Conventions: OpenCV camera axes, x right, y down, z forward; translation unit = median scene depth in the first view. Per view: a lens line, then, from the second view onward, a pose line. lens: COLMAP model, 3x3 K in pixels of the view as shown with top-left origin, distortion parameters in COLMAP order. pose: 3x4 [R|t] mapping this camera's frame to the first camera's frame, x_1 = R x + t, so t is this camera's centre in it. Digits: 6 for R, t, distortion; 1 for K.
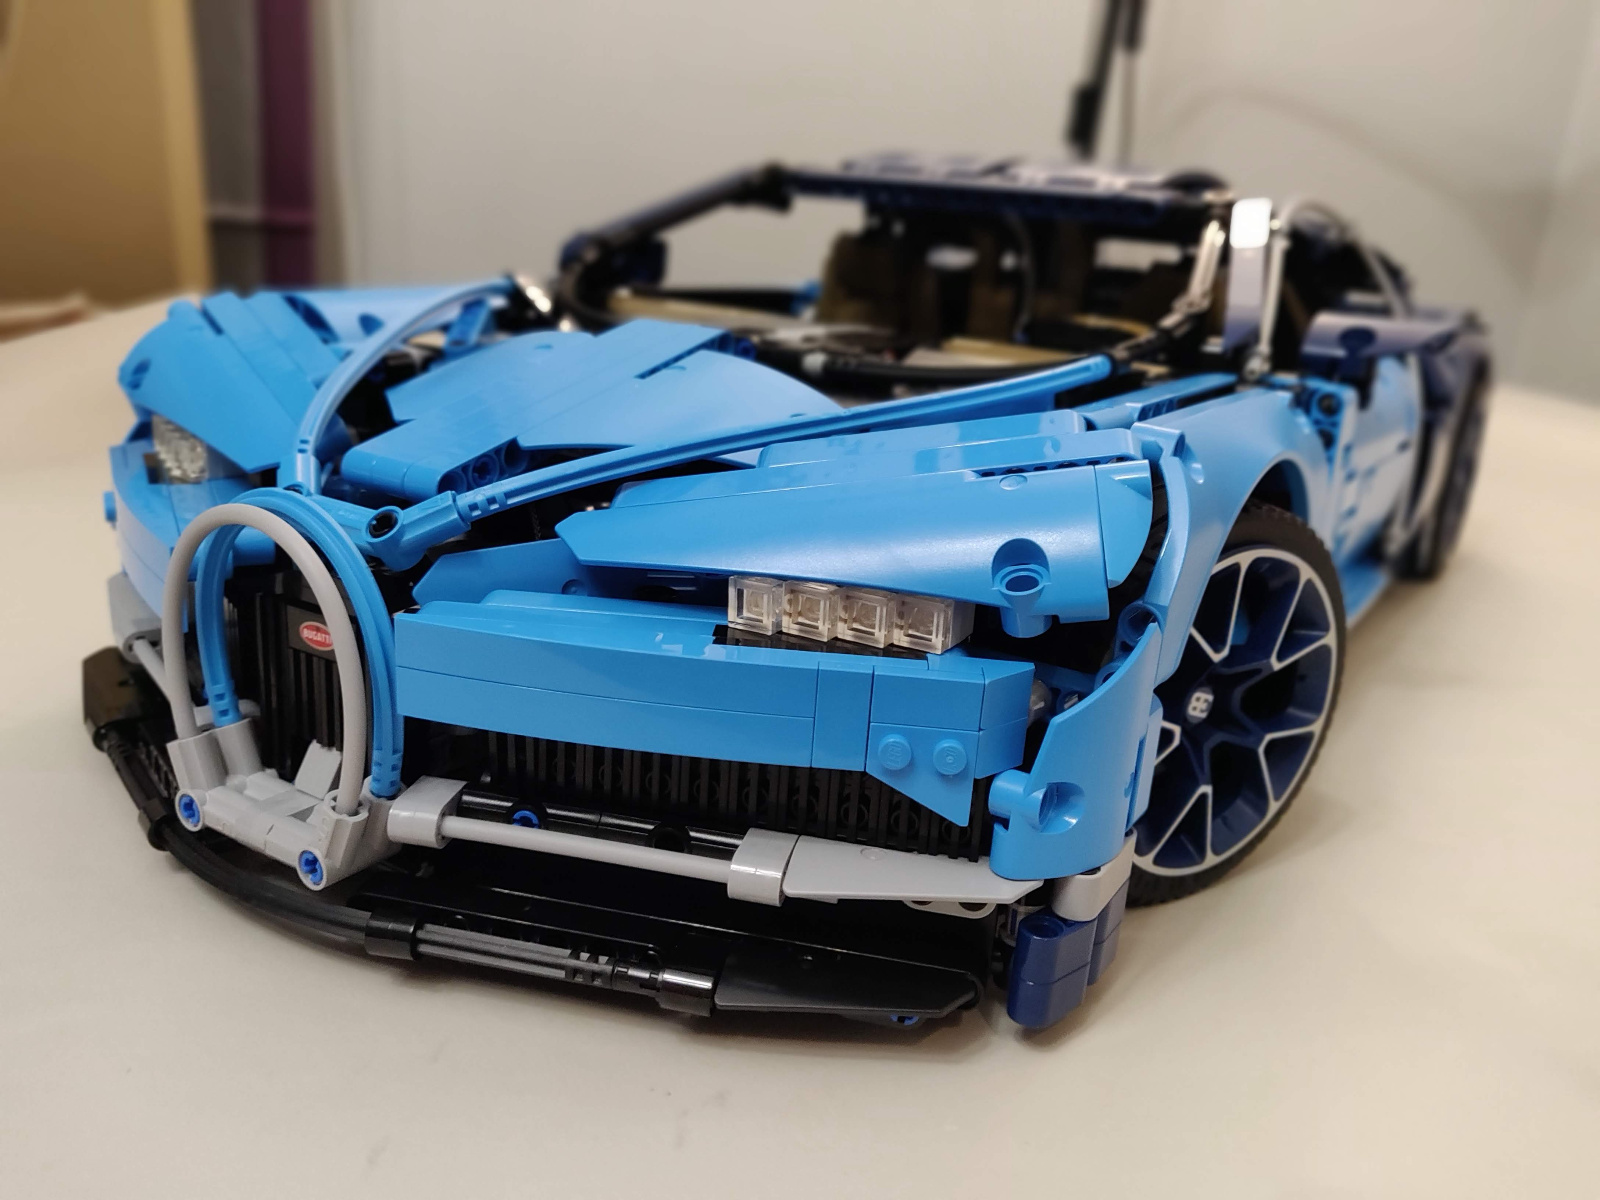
lens RADIAL K [[1388.9, 0, 800.0], [0, 1388.9, 600.0], [0, 0, 1]] dist [-0.059740, -0.001761]
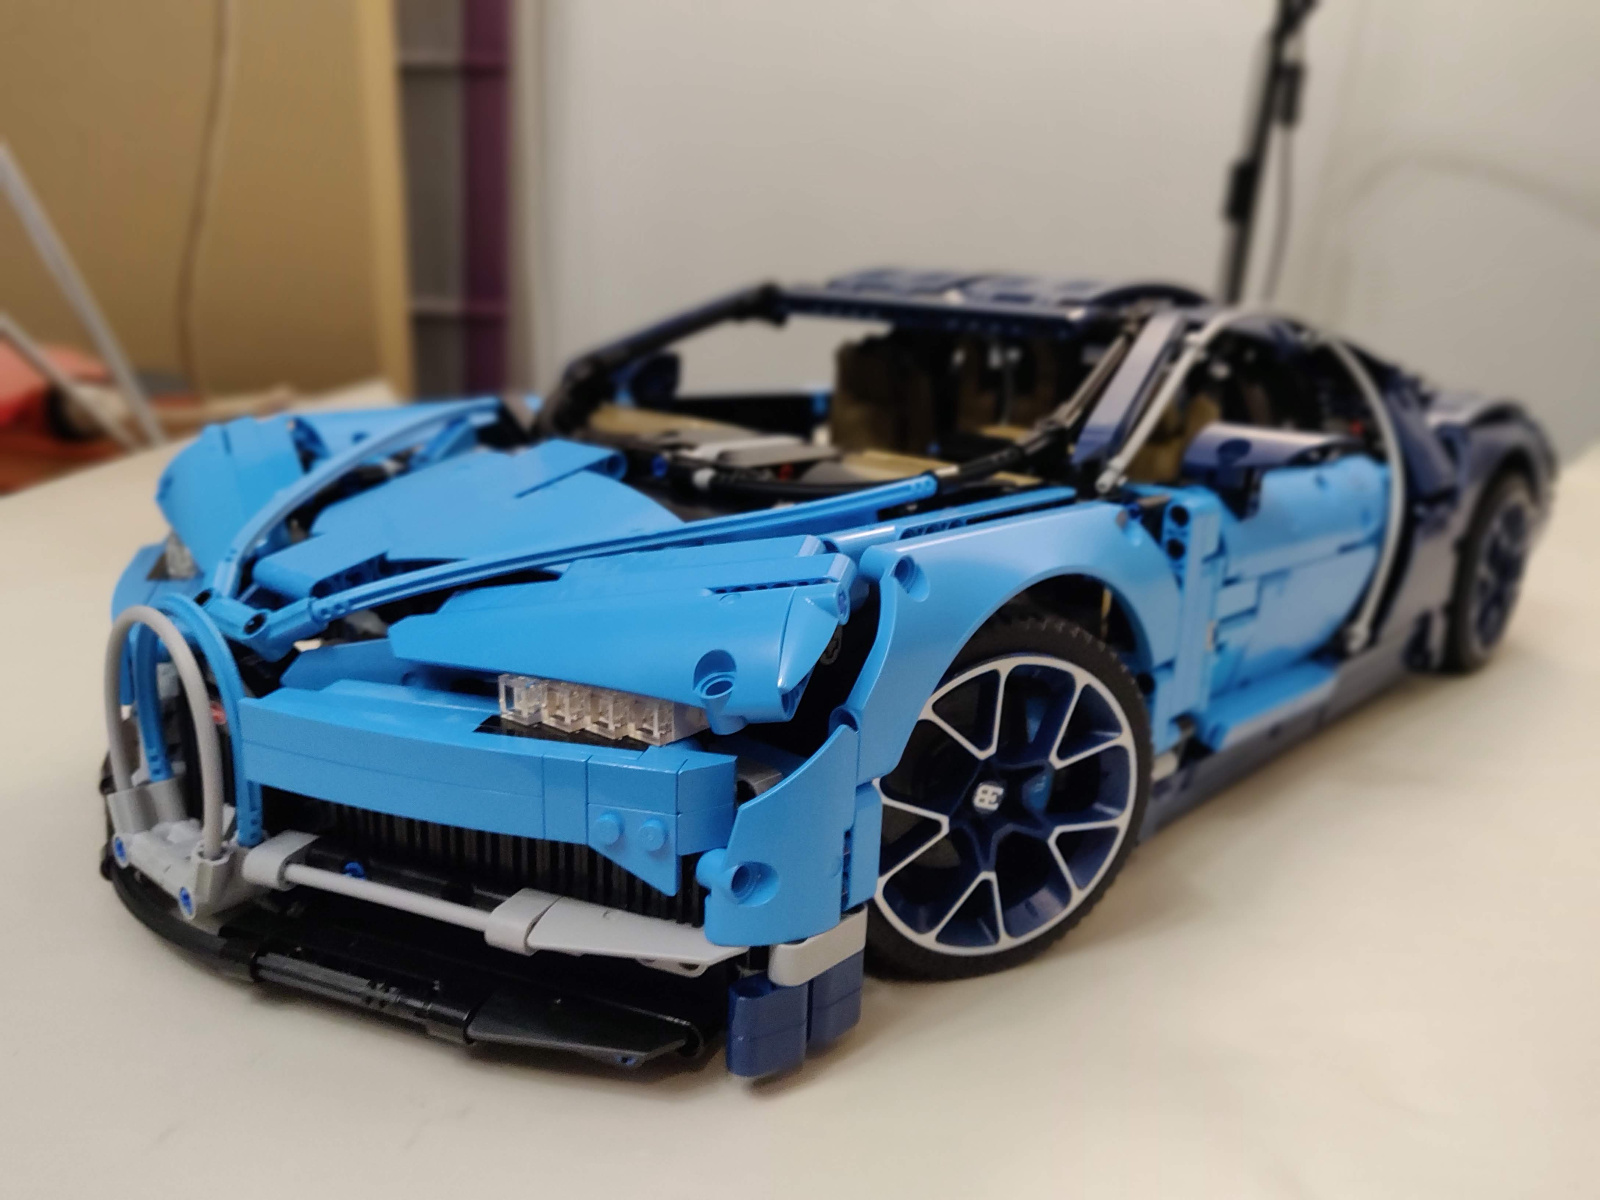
lens RADIAL K [[1388.9, 0, 800.0], [0, 1388.9, 600.0], [0, 0, 1]] dist [-0.059740, -0.001761]
pose [[0.985425, 0.014362, -0.169505, 0.383648], [-0.022221, 0.998760, -0.044558, -0.032274], [0.168655, 0.047675, 0.984521, -0.127456]]
